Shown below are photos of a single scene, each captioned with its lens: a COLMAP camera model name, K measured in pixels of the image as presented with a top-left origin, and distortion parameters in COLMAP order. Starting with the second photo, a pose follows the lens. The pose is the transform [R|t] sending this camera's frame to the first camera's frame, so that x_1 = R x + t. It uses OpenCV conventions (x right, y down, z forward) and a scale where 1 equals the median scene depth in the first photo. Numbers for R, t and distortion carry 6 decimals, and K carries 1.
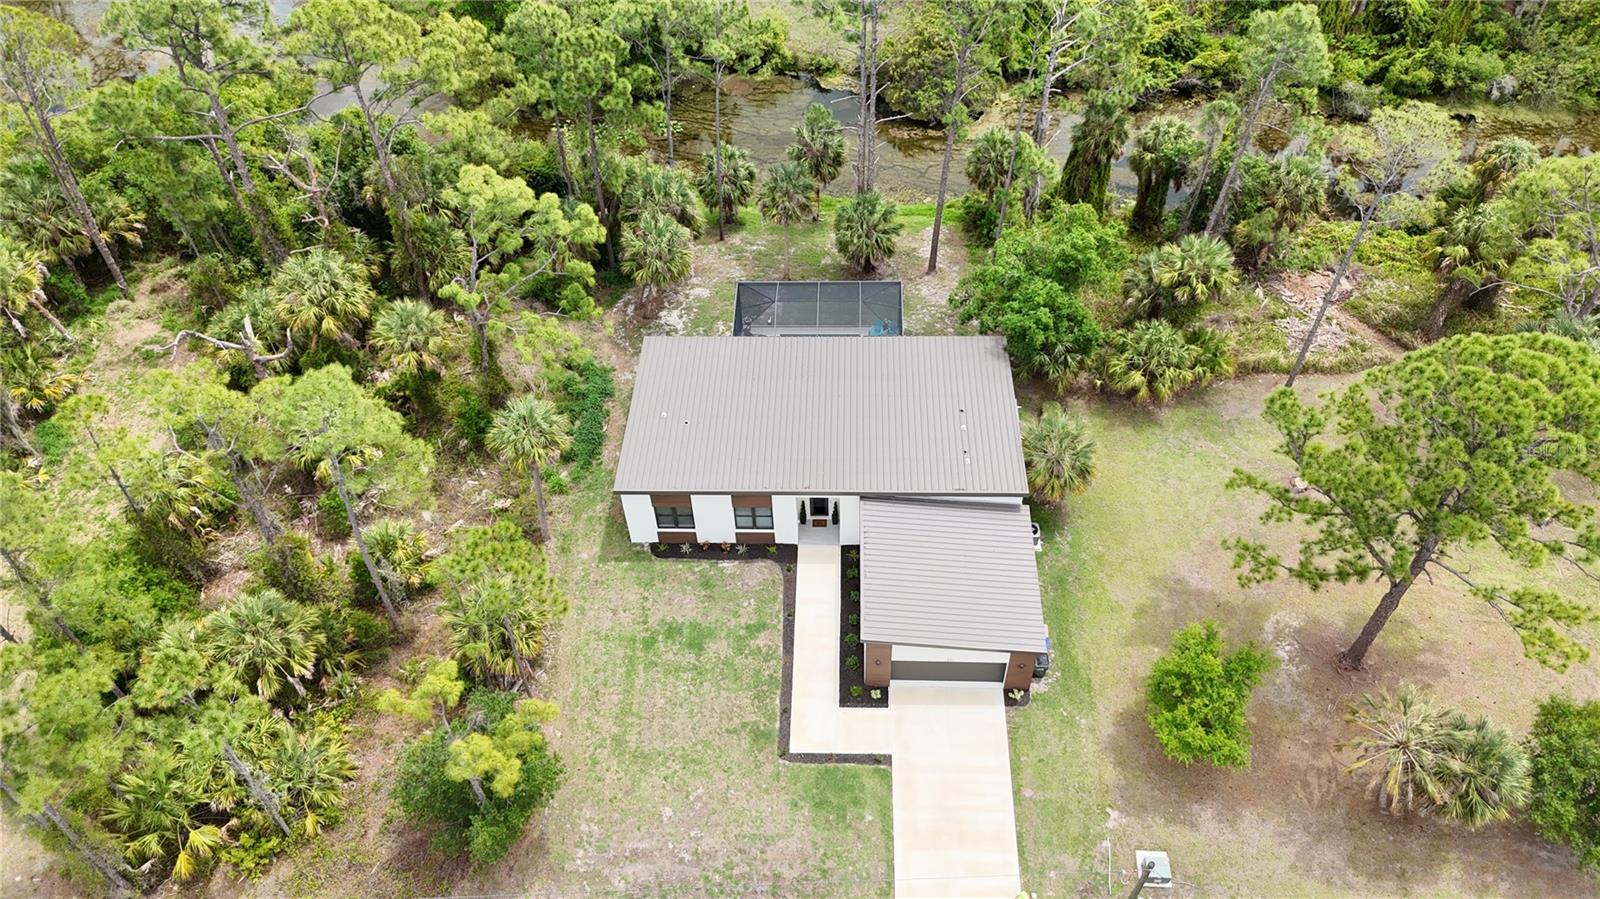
lens RADIAL K [[1176.2, 0, 800.0], [0, 1176.2, 449.5], [0, 0, 1]] dist [0.094962, -0.123915]
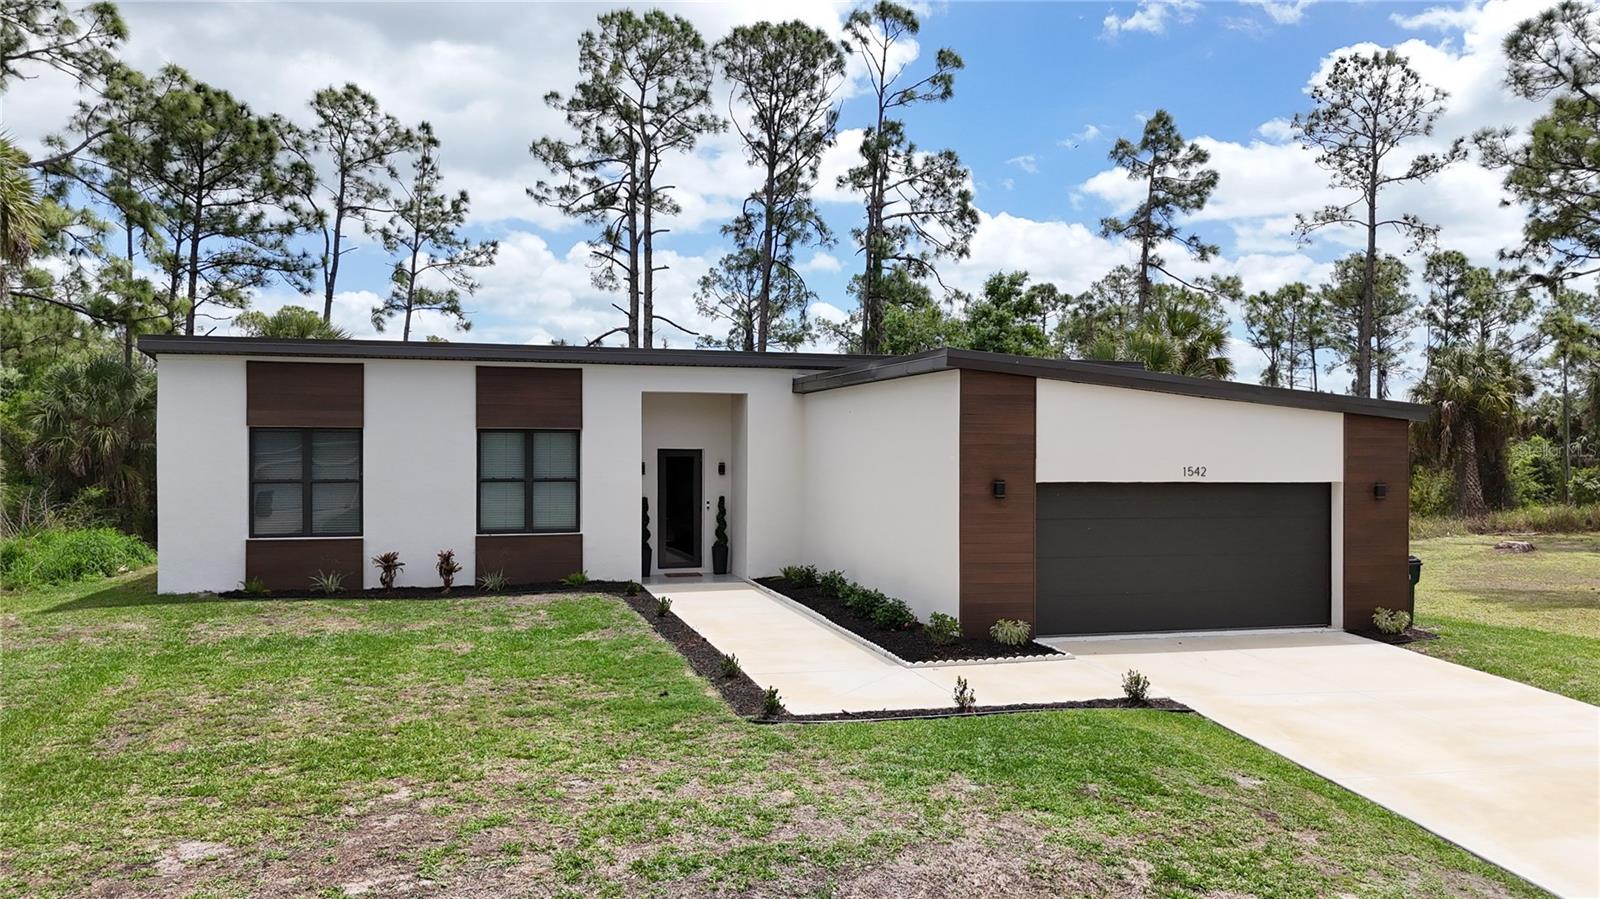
lens RADIAL K [[1177.0, 0, 800.0], [0, 1177.0, 449.5], [0, 0, 1]] dist [0.070303, -0.073826]
pose [[0.952627, 0.029651, 0.302693, -0.079026], [0.210751, 0.653209, -0.727257, 0.385307], [-0.219285, 0.756597, 0.616015, 0.794501]]
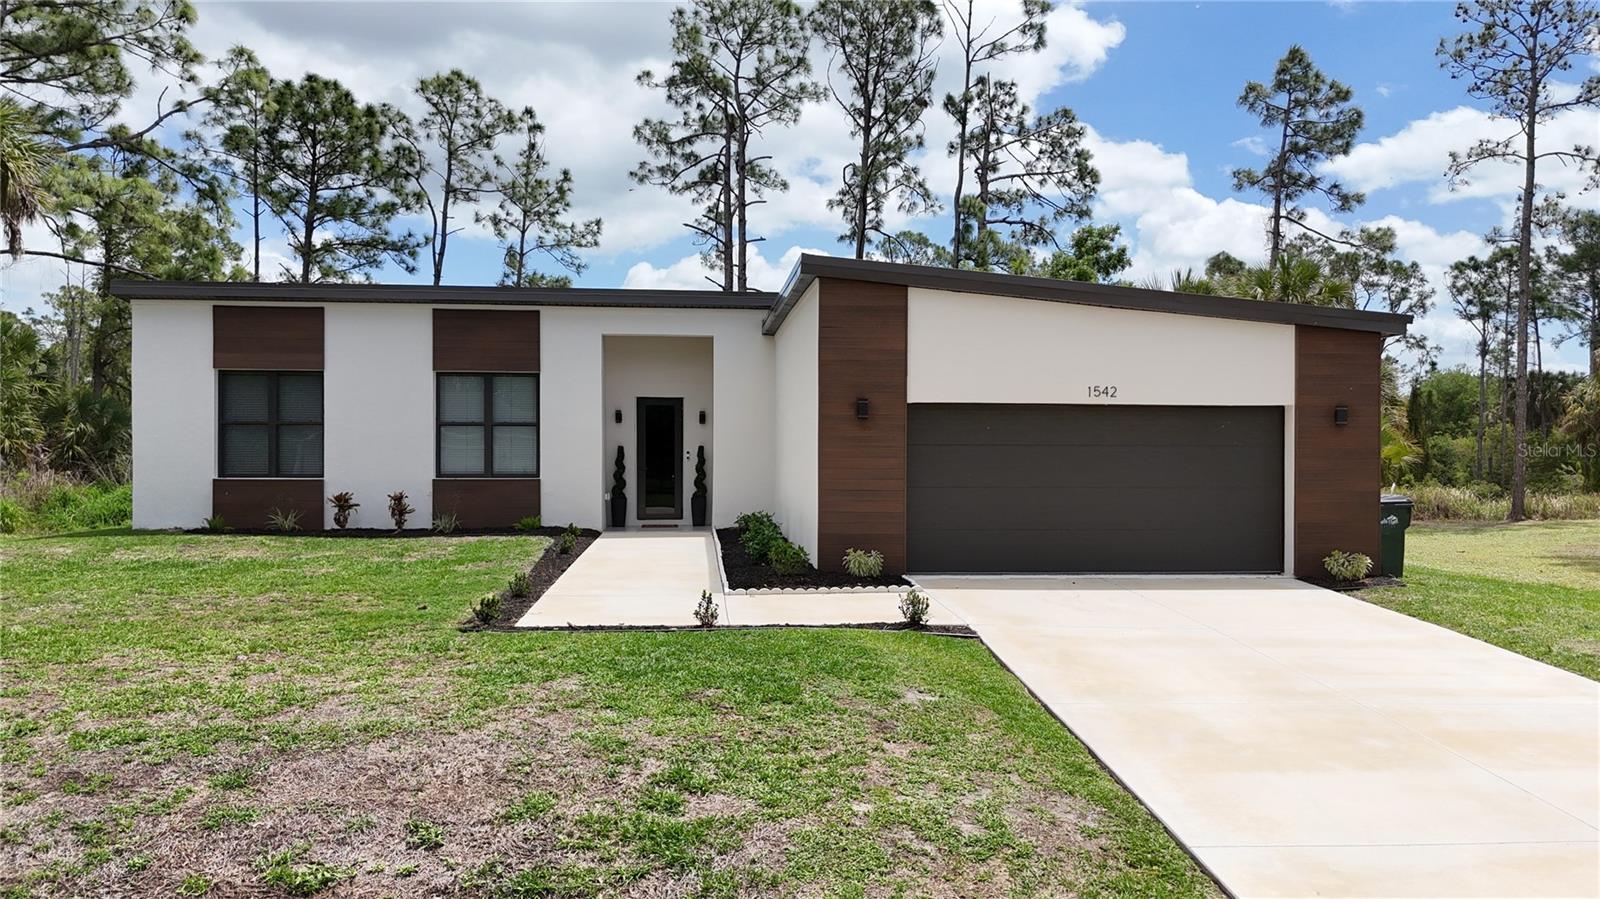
lens RADIAL K [[1176.2, 0, 800.0], [0, 1176.2, 449.5], [0, 0, 1]] dist [0.094962, -0.123915]
pose [[0.991897, 0.029122, 0.123666, 0.015538], [0.074808, 0.652878, -0.753760, 0.395293], [-0.102689, 0.756903, 0.645409, 0.808948]]
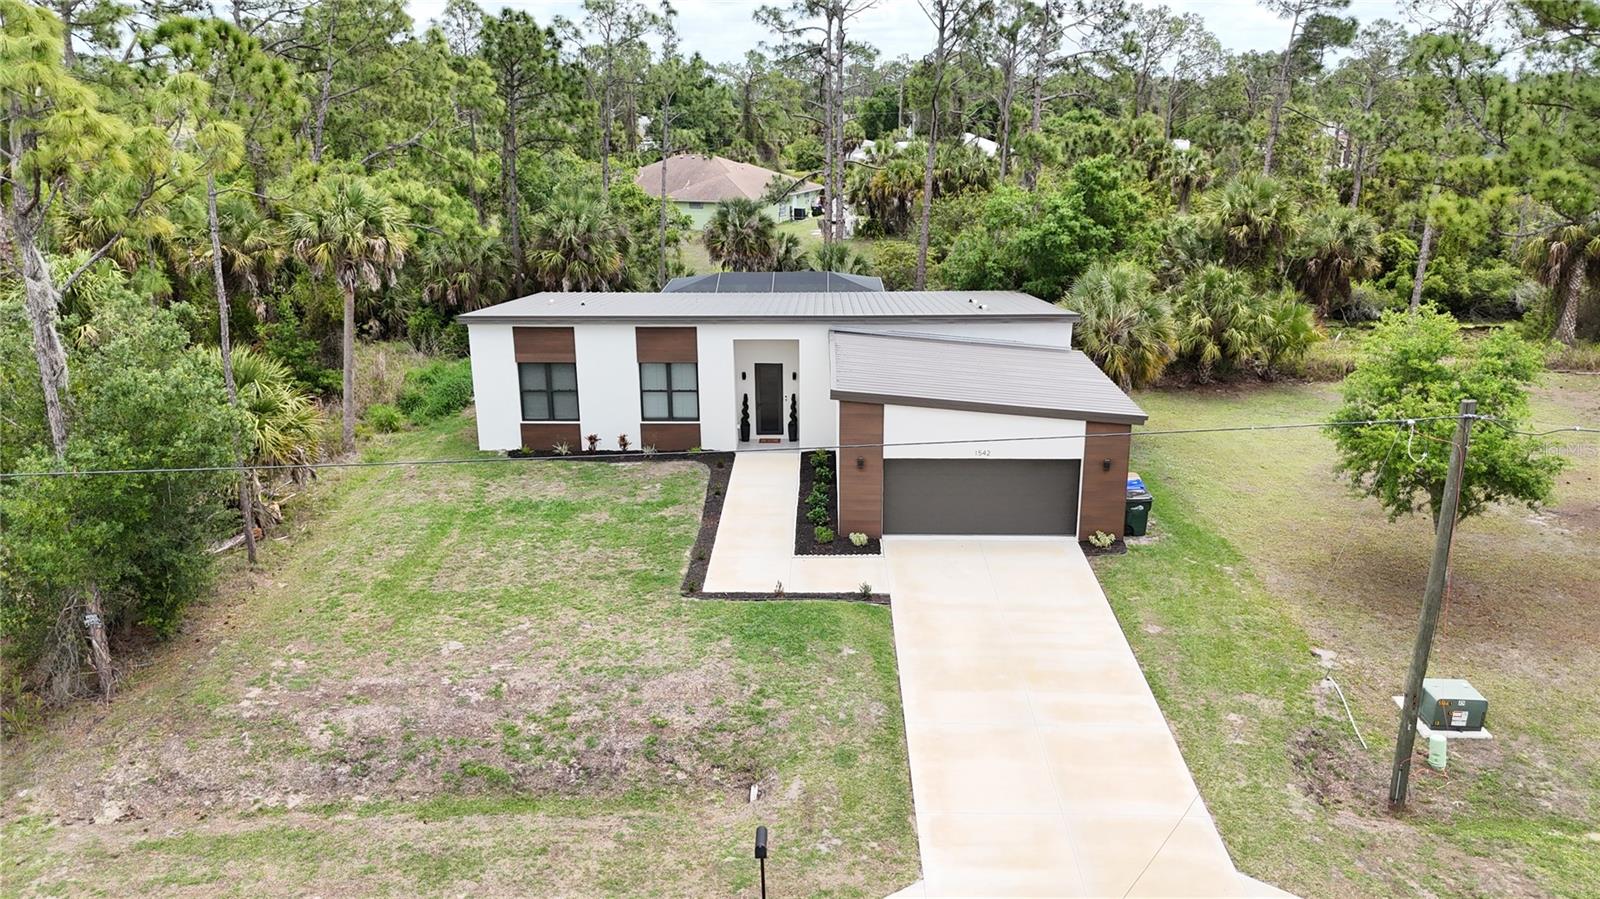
lens RADIAL K [[1176.2, 0, 800.0], [0, 1176.2, 449.5], [0, 0, 1]] dist [0.094962, -0.123915]
pose [[0.999715, 0.015758, 0.017956, 0.024848], [-0.003570, 0.841710, -0.539918, 0.481935], [-0.023622, 0.539700, 0.841526, 0.496491]]
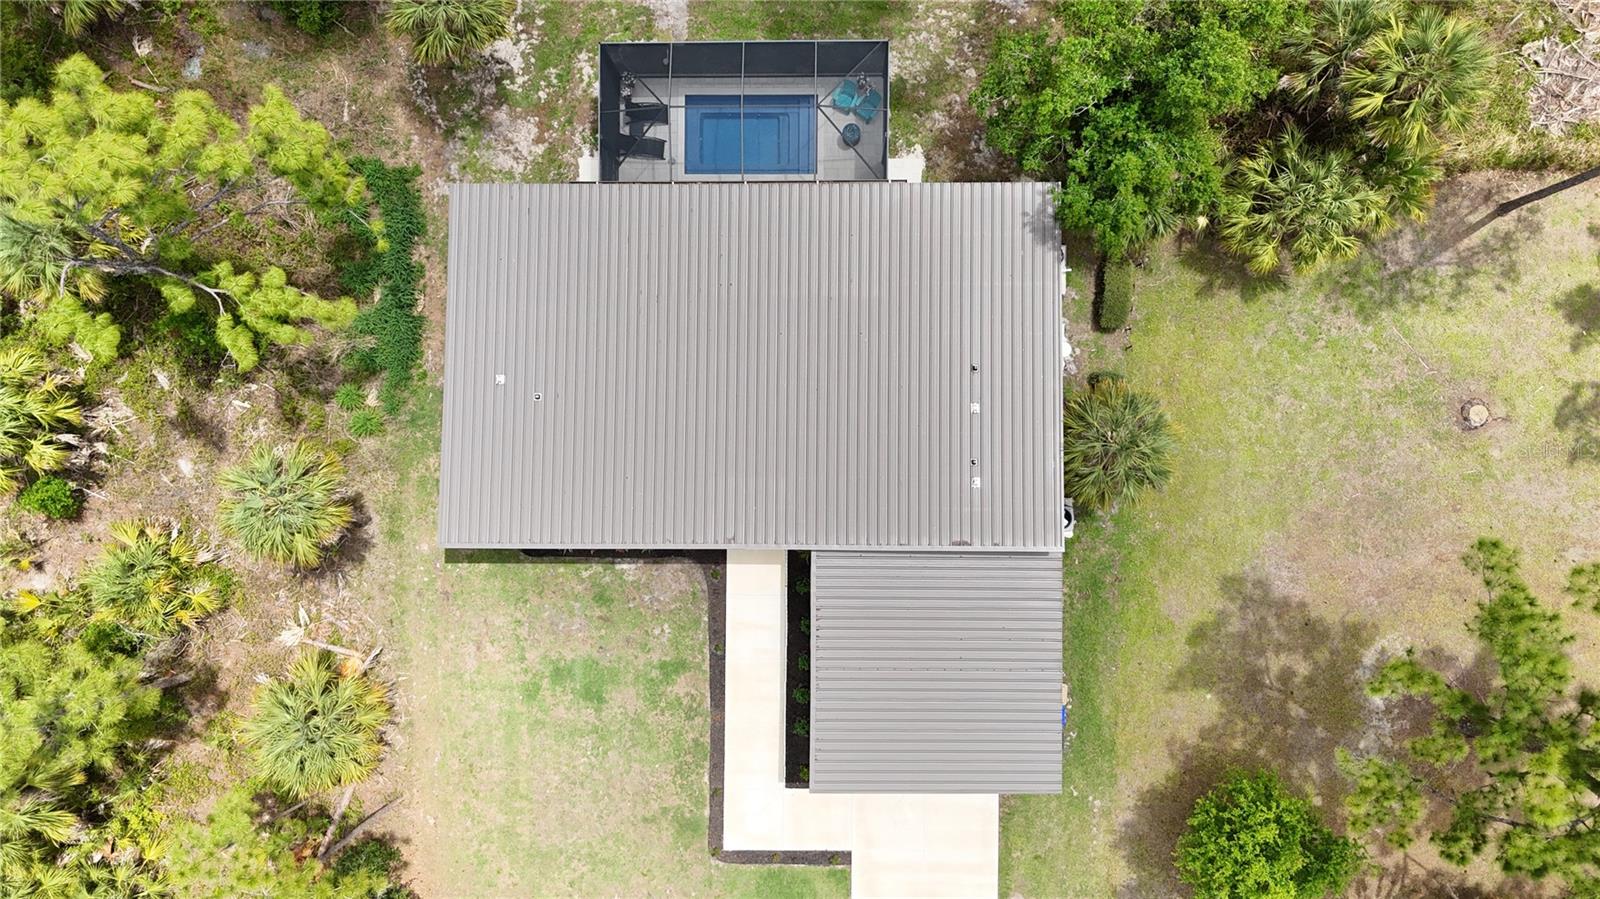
lens RADIAL K [[1177.0, 0, 800.0], [0, 1177.0, 449.5], [0, 0, 1]] dist [0.070303, -0.073826]
pose [[0.999636, -0.025309, -0.009380, 0.055806], [0.025367, 0.762177, 0.646872, -0.454336], [-0.009223, -0.646874, 0.762541, 0.551884]]
